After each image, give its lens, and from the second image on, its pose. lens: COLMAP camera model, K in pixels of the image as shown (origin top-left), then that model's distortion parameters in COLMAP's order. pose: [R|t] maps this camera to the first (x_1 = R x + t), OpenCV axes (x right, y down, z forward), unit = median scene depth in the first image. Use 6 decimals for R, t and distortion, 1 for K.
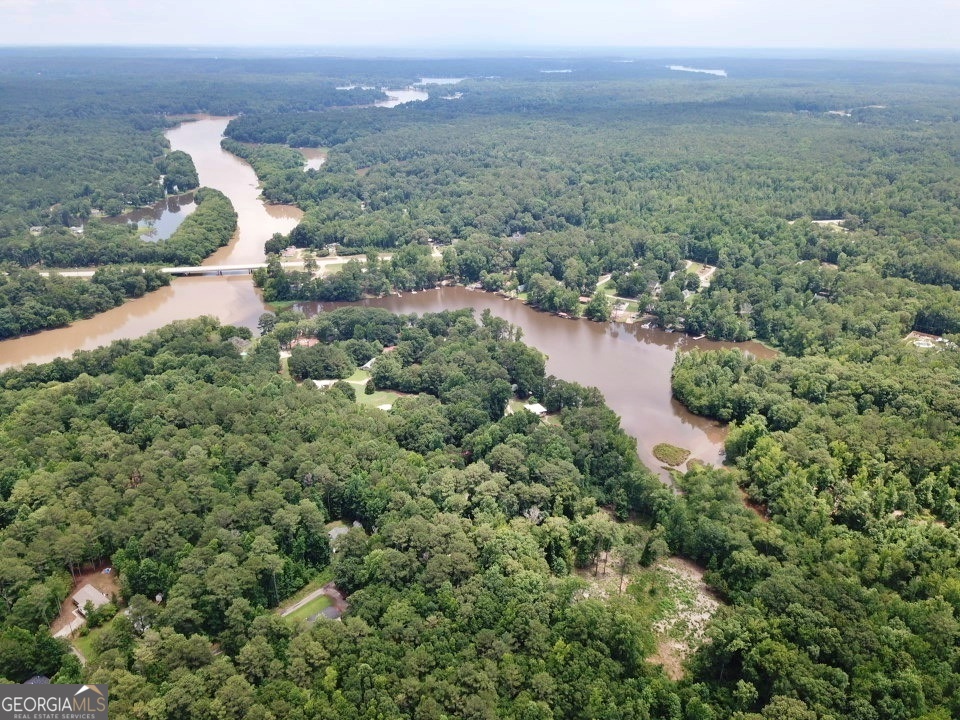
lens RADIAL K [[727.7, 0, 479.1], [0, 727.7, 361.1], [0, 0, 1]] dist [0.024623, -0.027245]
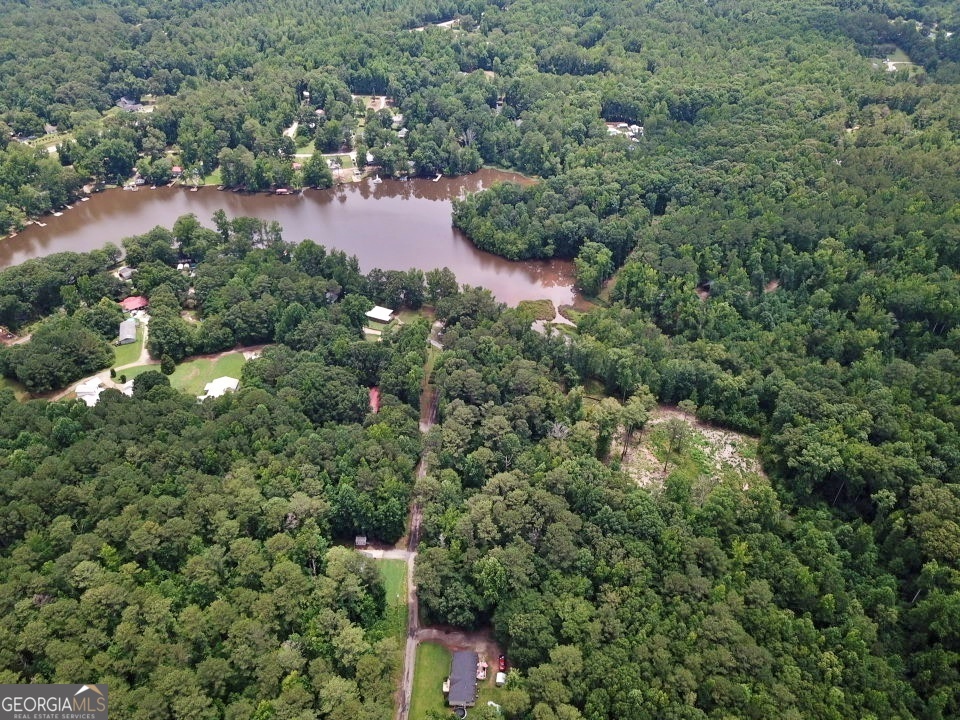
lens RADIAL K [[727.7, 0, 483.4], [0, 727.7, 359.9], [0, 0, 1]] dist [0.024623, -0.027245]
pose [[0.773003, -0.379776, 0.508171, -0.179181], [0.254923, 0.919453, 0.299367, -0.068369], [-0.580931, -0.101867, 0.807553, 0.151280]]
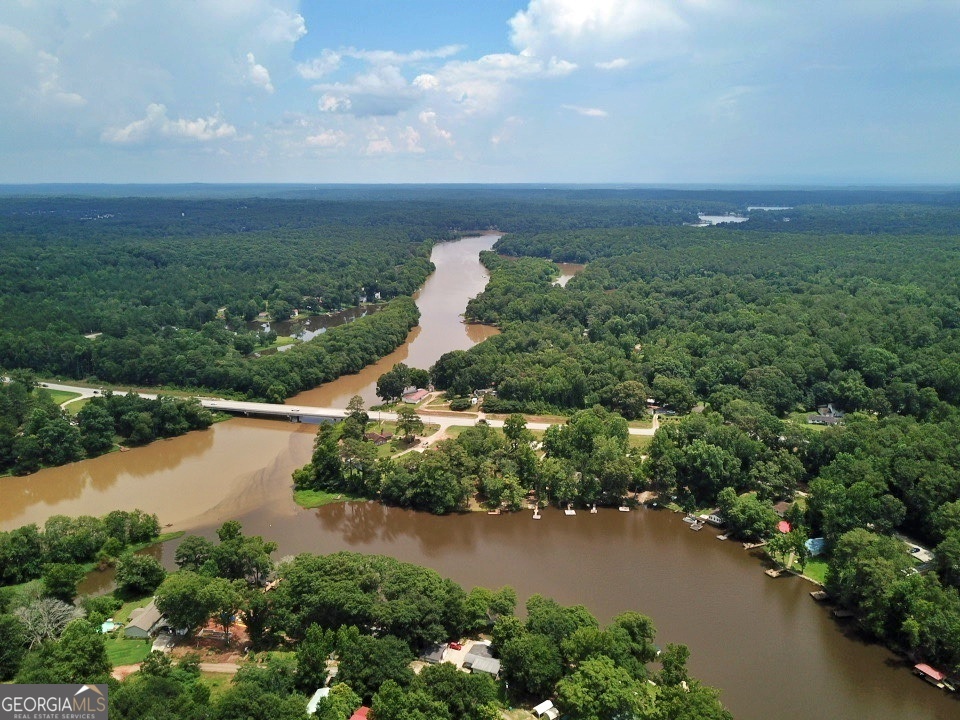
lens RADIAL K [[727.7, 0, 480.6], [0, 727.7, 359.0], [0, 0, 1]] dist [0.024623, -0.027245]
pose [[0.908438, 0.095033, -0.407075, 0.042397], [-0.164735, 0.976397, -0.139683, -0.111737], [0.384192, 0.193953, 0.902651, 0.497592]]
